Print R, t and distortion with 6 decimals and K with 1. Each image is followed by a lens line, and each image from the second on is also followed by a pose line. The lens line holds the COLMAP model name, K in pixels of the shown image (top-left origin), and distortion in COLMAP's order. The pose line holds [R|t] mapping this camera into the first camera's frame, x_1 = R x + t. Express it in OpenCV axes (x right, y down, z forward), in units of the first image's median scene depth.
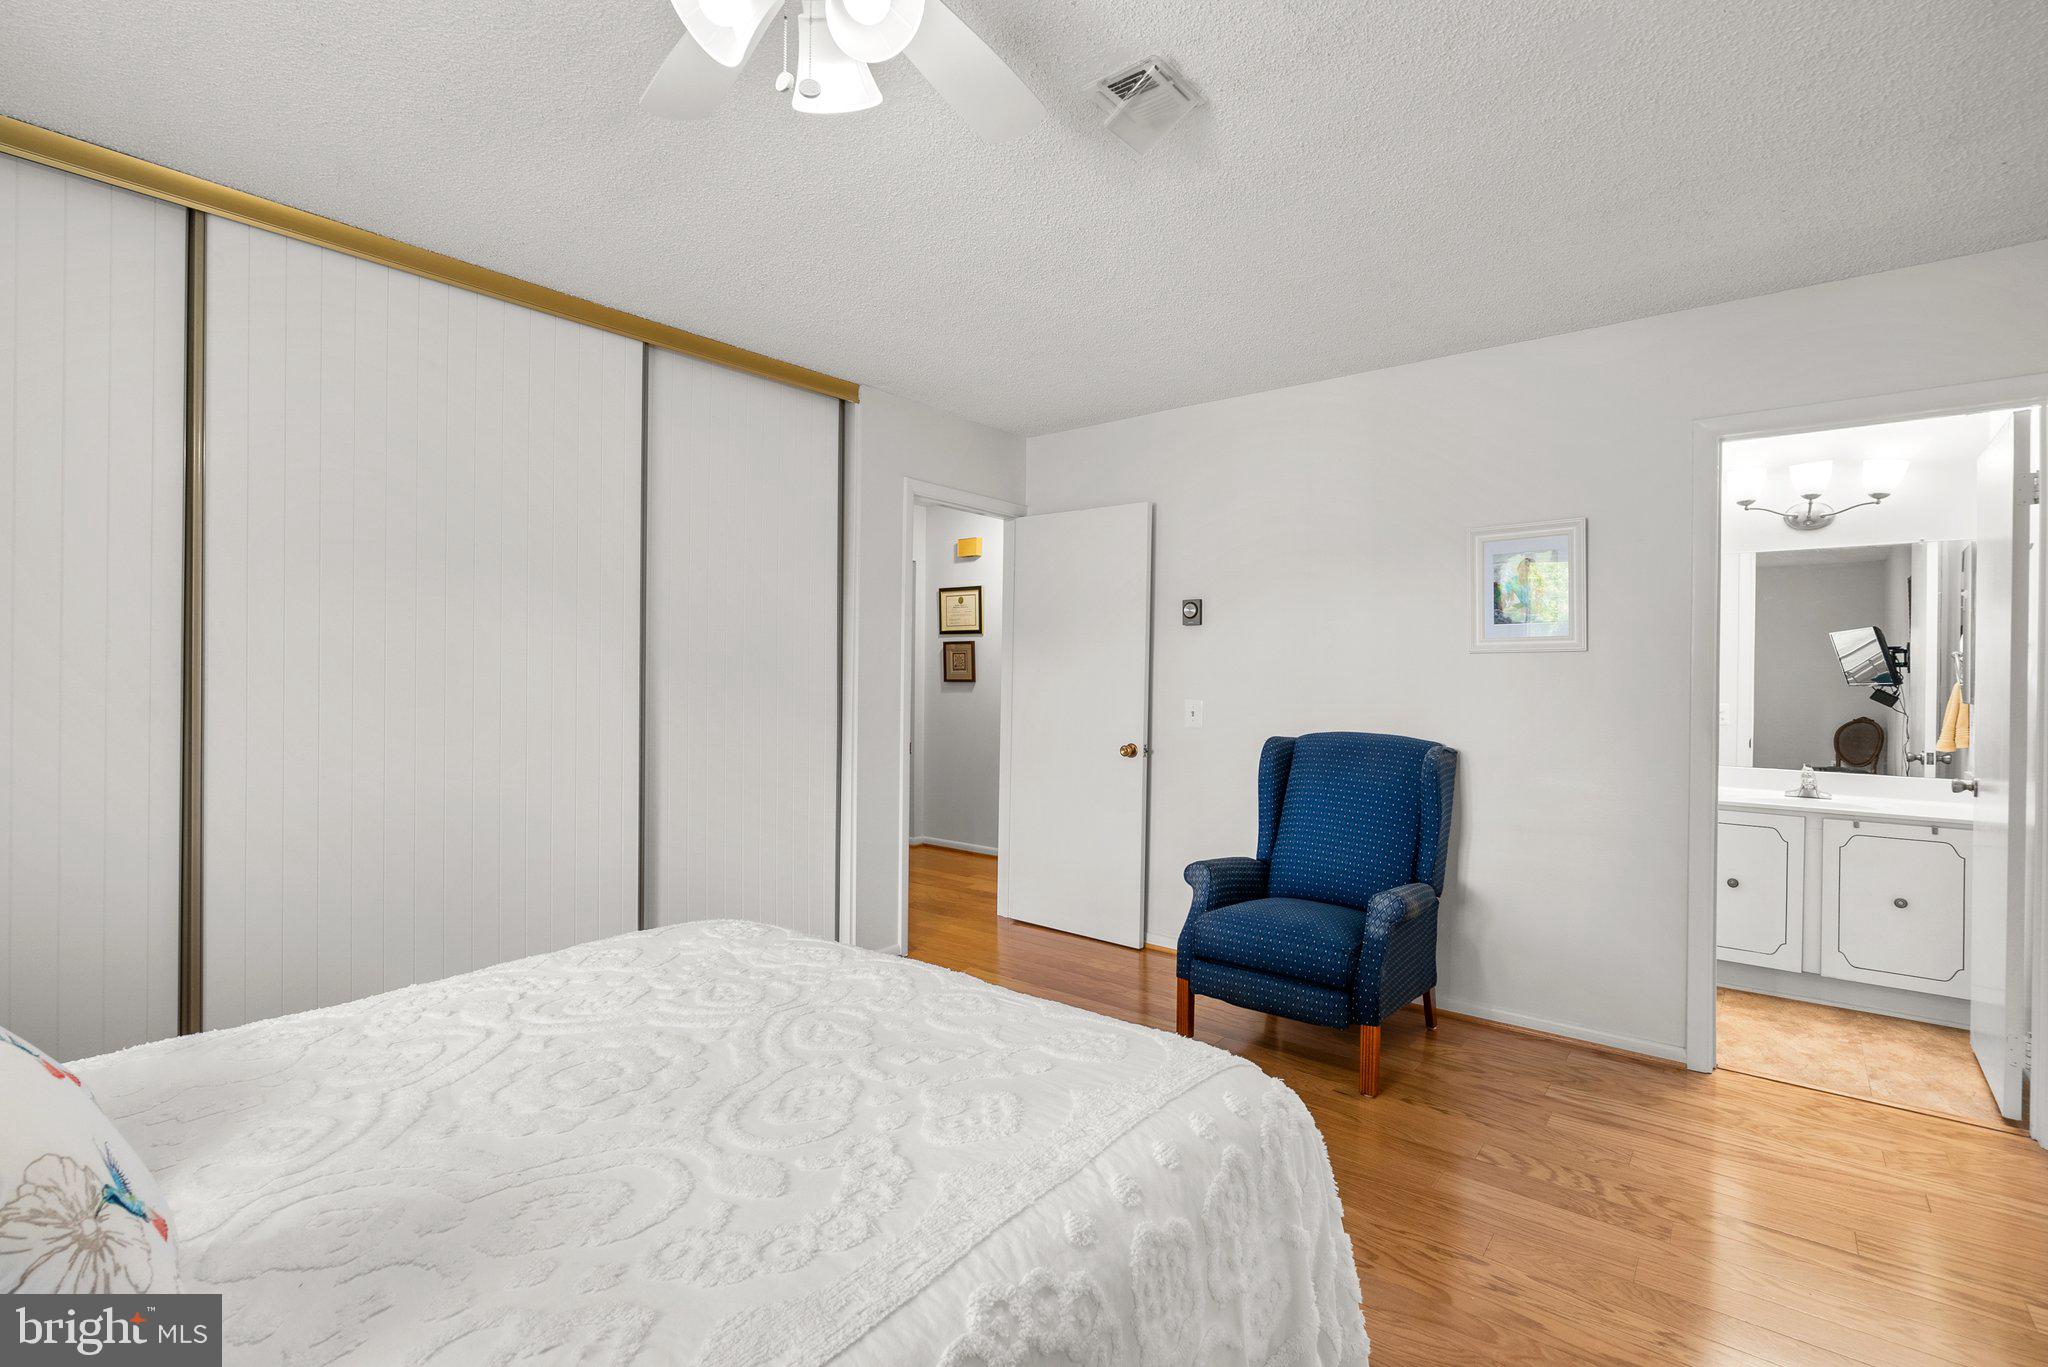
lens RADIAL K [[948.9, 0, 1016.9], [0, 948.9, 659.8], [0, 0, 1]] dist [0.002819, 0.001081]
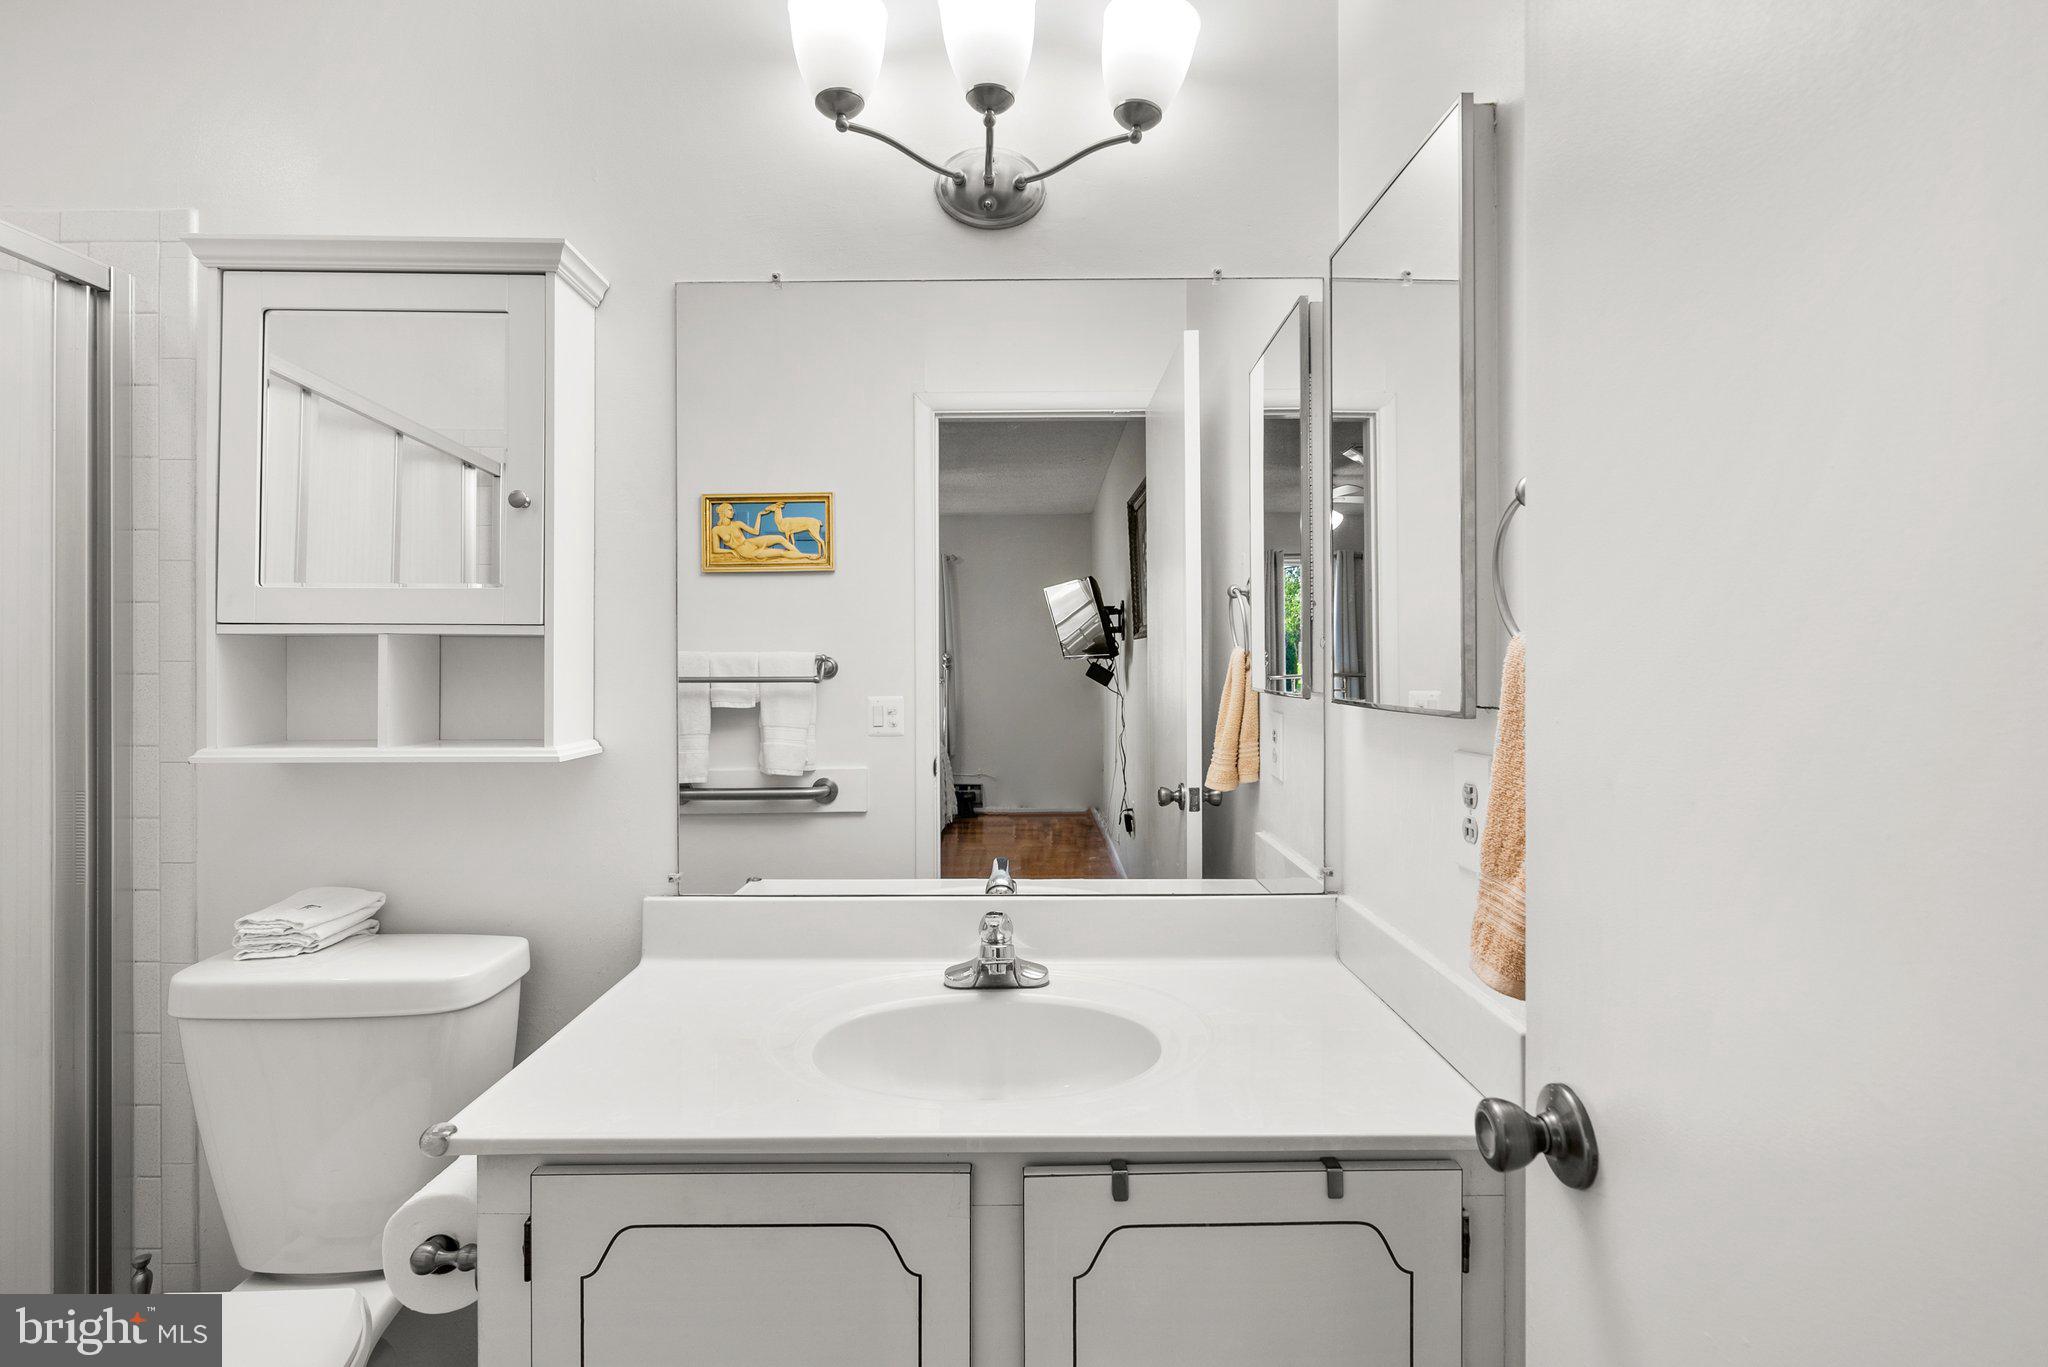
lens RADIAL K [[930.3, 0, 1015.9], [0, 930.3, 680.2], [0, 0, 1]] dist [-0.001337, 0.000853]
pose [[0.781229, -0.037018, 0.623146, 0.574357], [0.013569, 0.999011, 0.042334, 0.018278], [-0.624097, -0.024617, 0.780959, 0.668784]]
